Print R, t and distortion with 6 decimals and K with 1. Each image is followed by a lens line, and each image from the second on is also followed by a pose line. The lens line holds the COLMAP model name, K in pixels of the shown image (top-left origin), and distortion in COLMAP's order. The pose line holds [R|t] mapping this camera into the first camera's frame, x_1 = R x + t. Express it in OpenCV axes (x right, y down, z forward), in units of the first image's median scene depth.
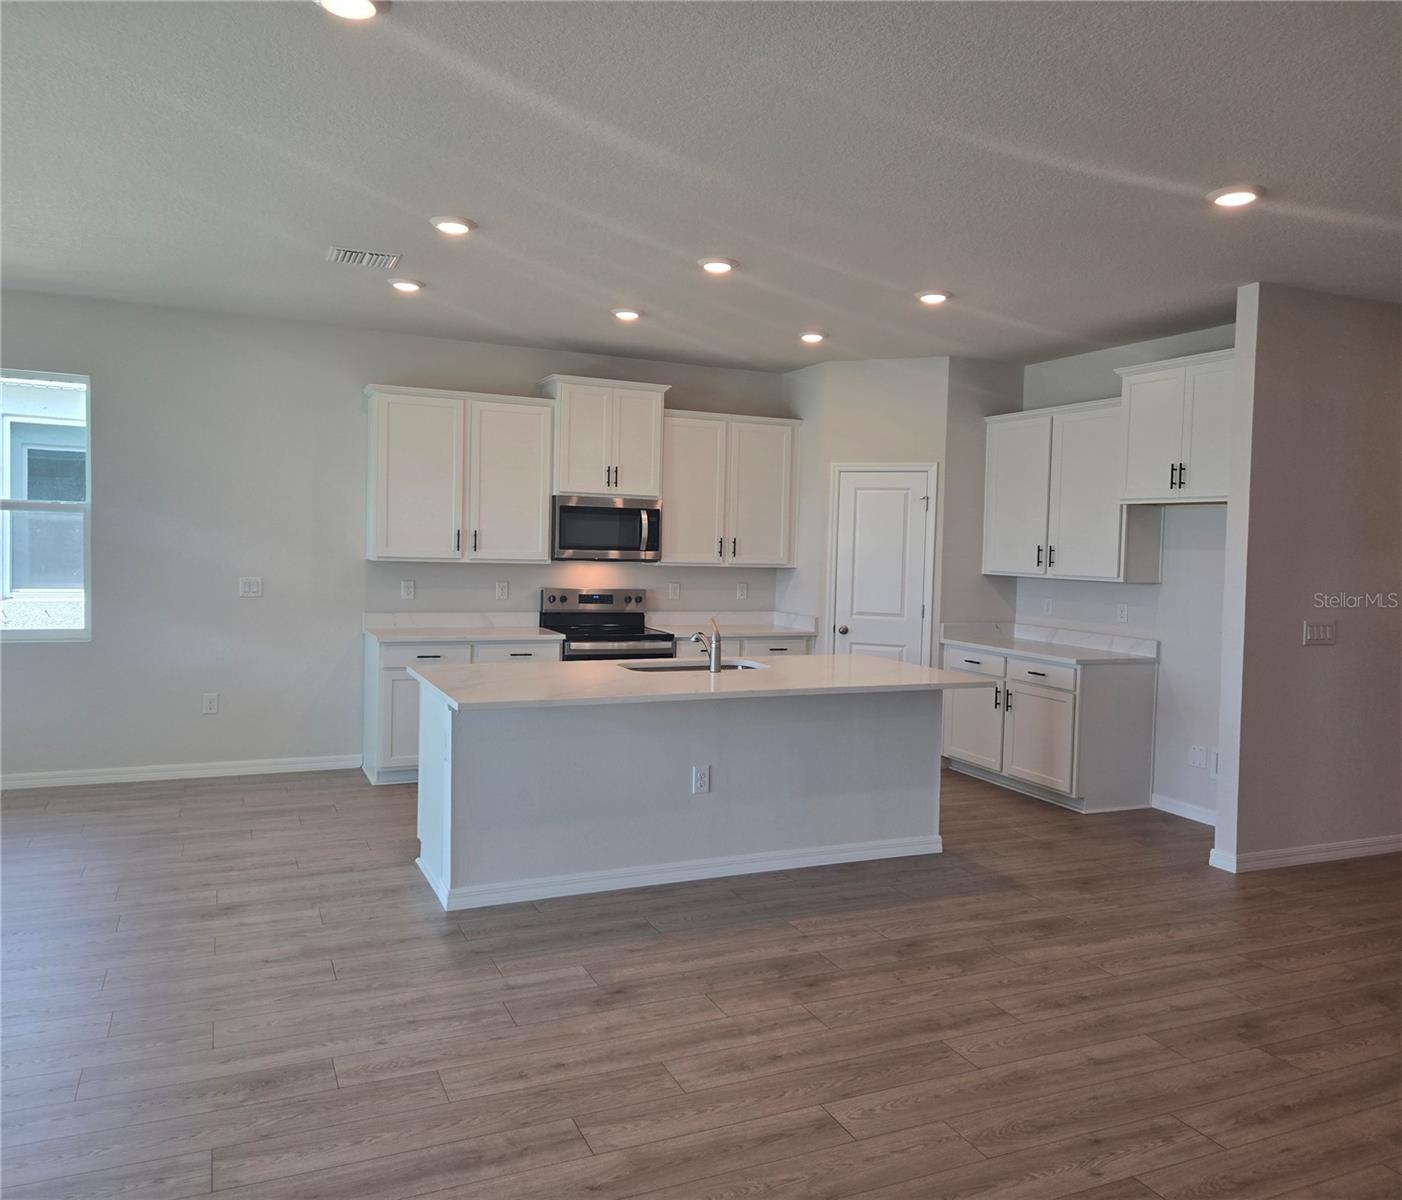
lens RADIAL K [[1065.9, 0, 708.5], [0, 1065.9, 591.8], [0, 0, 1]] dist [0.074657, -0.061759]
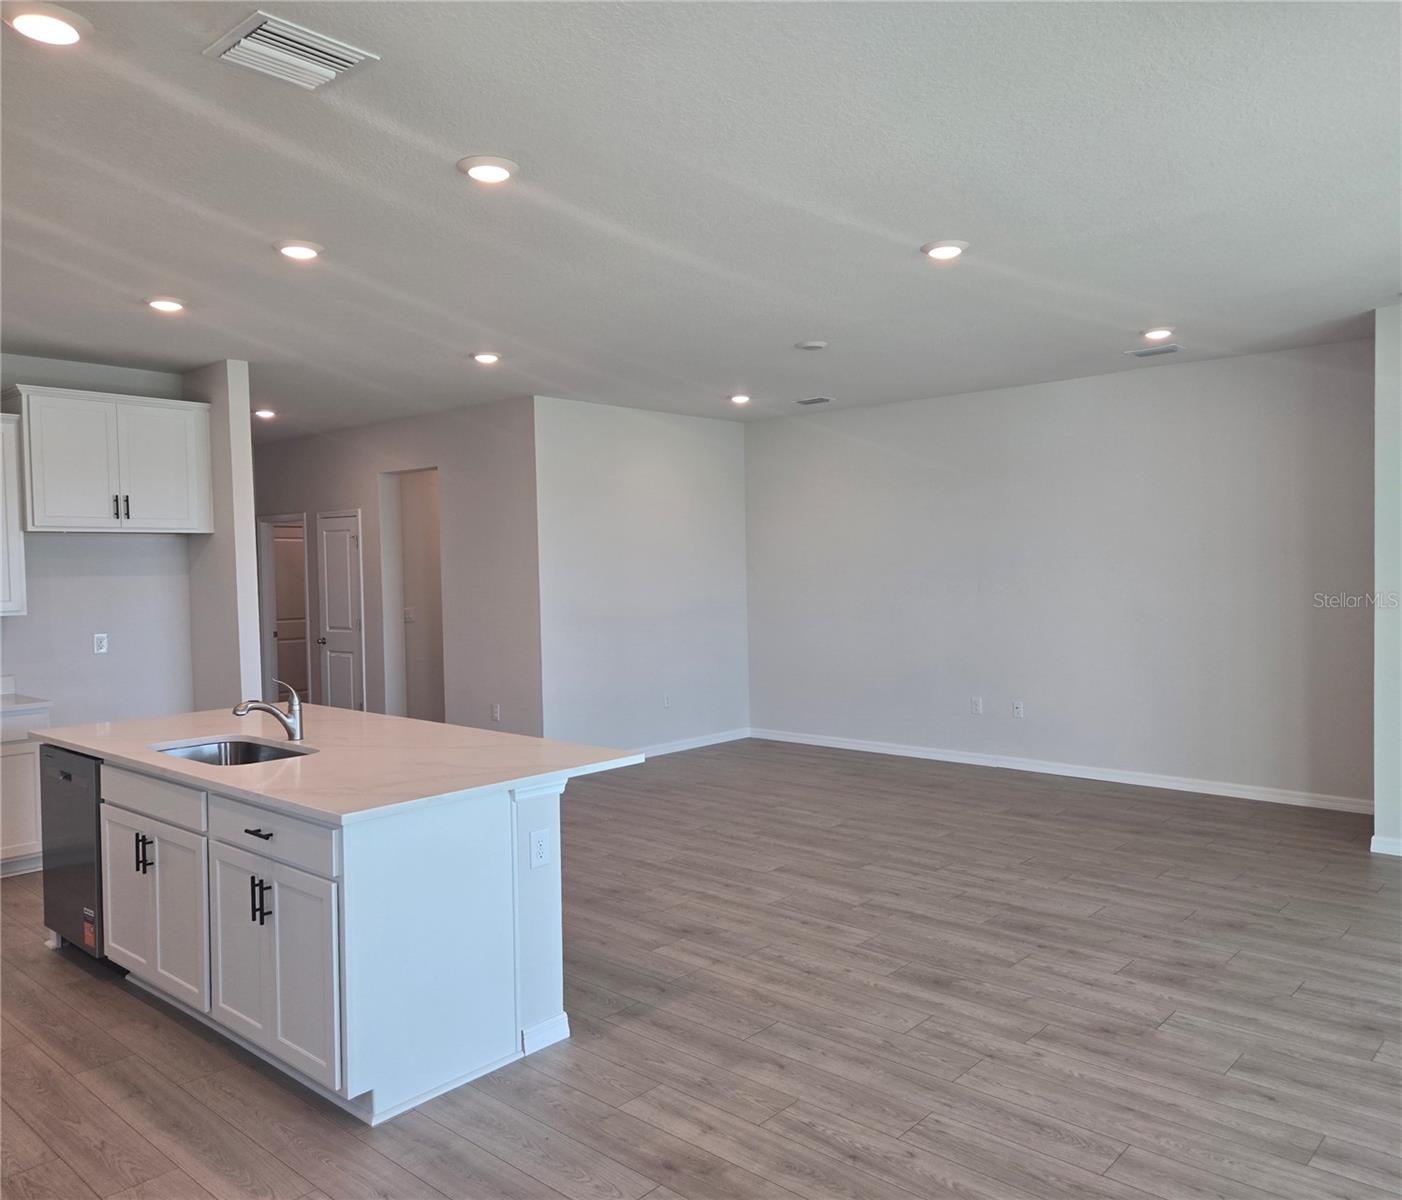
lens RADIAL K [[1065.9, 0, 708.5], [0, 1065.9, 591.8], [0, 0, 1]] dist [0.074657, -0.061759]
pose [[-0.400676, -0.042489, 0.915234, -1.142439], [0.049630, 0.996451, 0.067987, -0.101366], [-0.914875, 0.072664, -0.397145, 1.344098]]
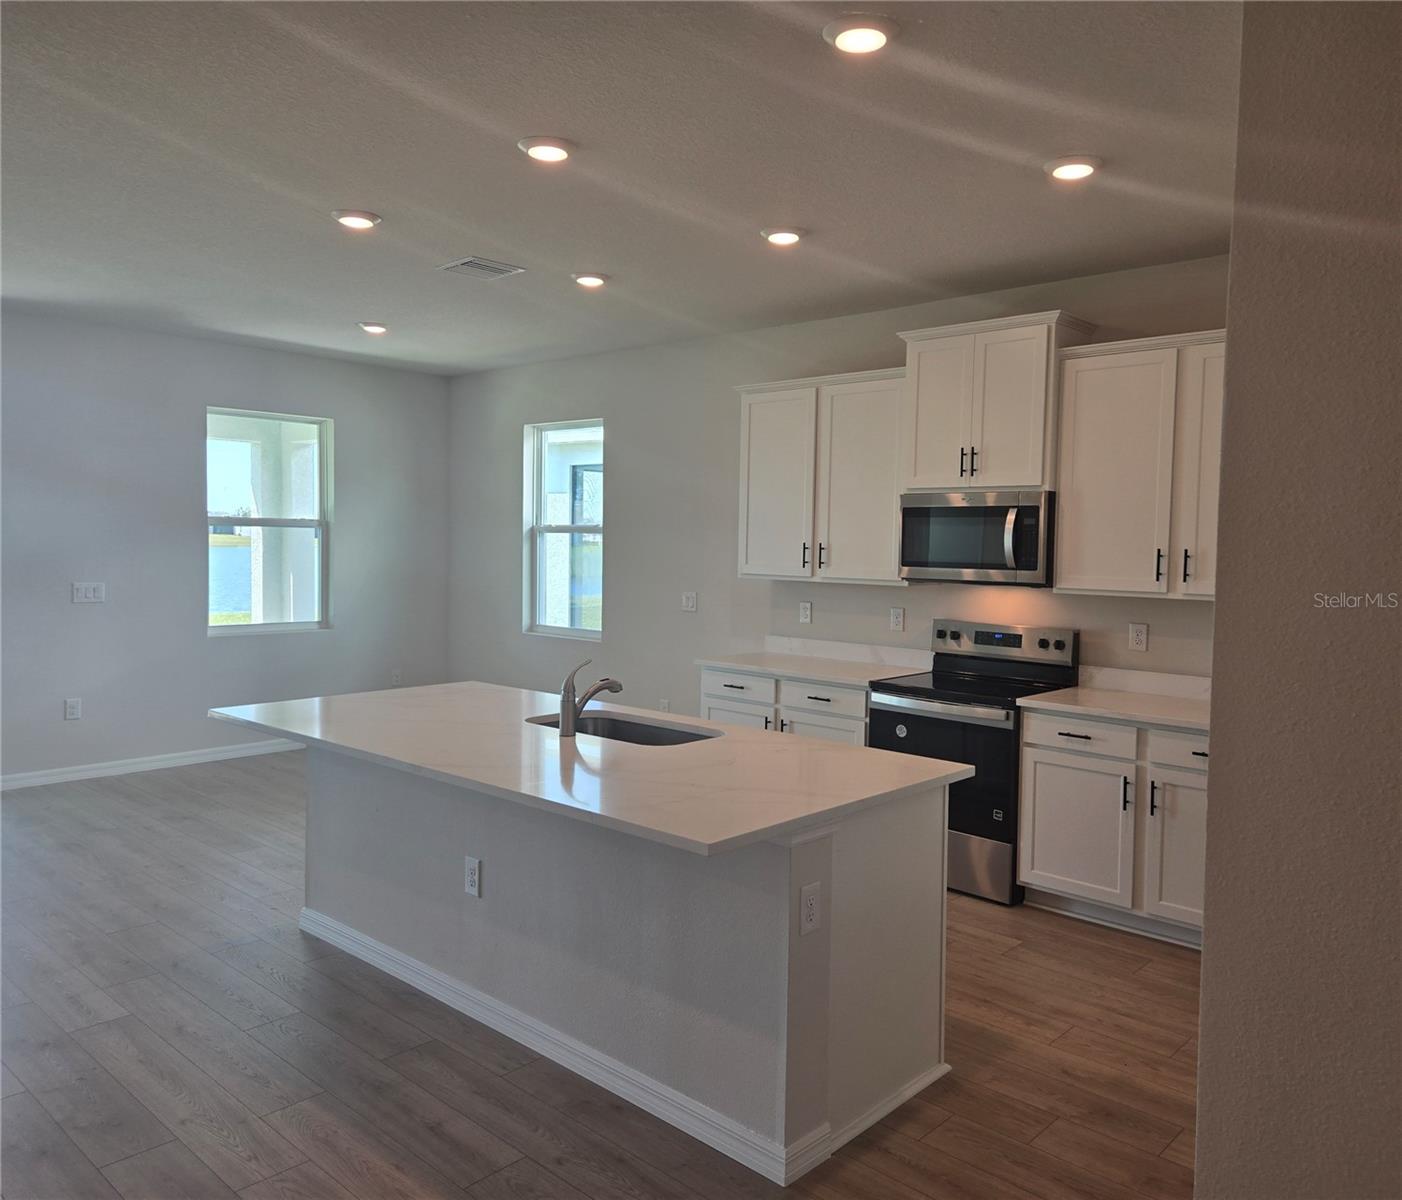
lens RADIAL K [[1065.9, 0, 708.5], [0, 1065.9, 591.8], [0, 0, 1]] dist [0.074657, -0.061759]
pose [[0.388383, 0.023280, -0.921204, 0.887811], [-0.050056, 0.998738, 0.004136, -0.033477], [0.920137, 0.044506, 0.389059, 1.056616]]
